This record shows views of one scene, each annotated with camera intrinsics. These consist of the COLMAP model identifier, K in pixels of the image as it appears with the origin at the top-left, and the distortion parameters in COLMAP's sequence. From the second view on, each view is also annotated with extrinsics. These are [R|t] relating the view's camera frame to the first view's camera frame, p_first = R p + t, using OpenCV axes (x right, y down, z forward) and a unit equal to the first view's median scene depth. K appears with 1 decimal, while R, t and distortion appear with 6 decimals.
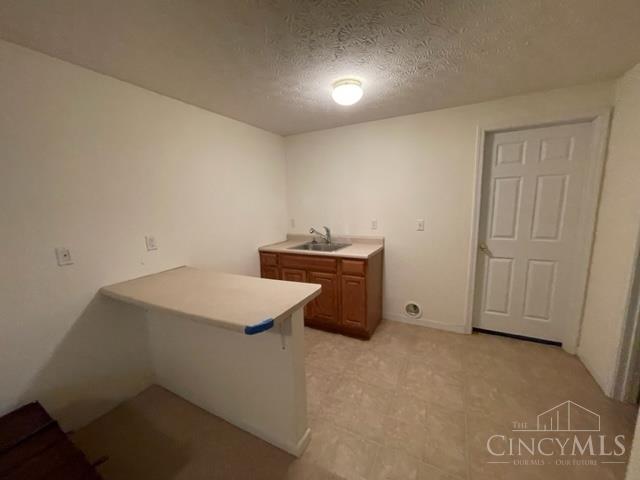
lens RADIAL K [[261.5, 0, 321.2], [0, 261.5, 244.8], [0, 0, 1]] dist [-0.002423, -0.000565]
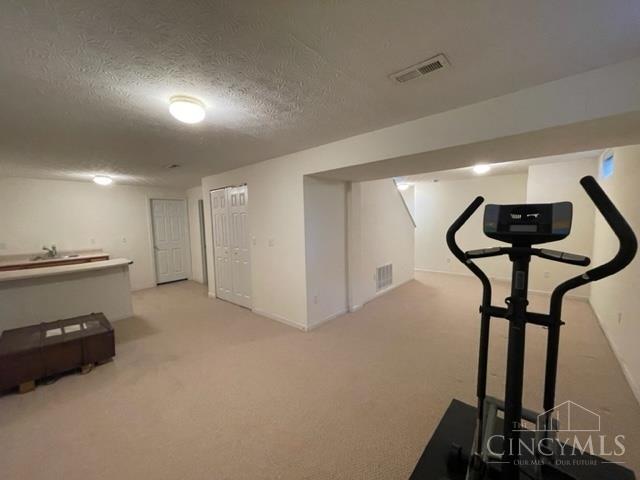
lens RADIAL K [[261.5, 0, 321.2], [0, 261.5, 244.8], [0, 0, 1]] dist [-0.002423, -0.000565]
pose [[0.240763, -0.073166, 0.967822, -1.259424], [0.170813, 0.984785, 0.031955, 0.170240], [-0.955435, 0.157623, 0.249598, -0.981099]]
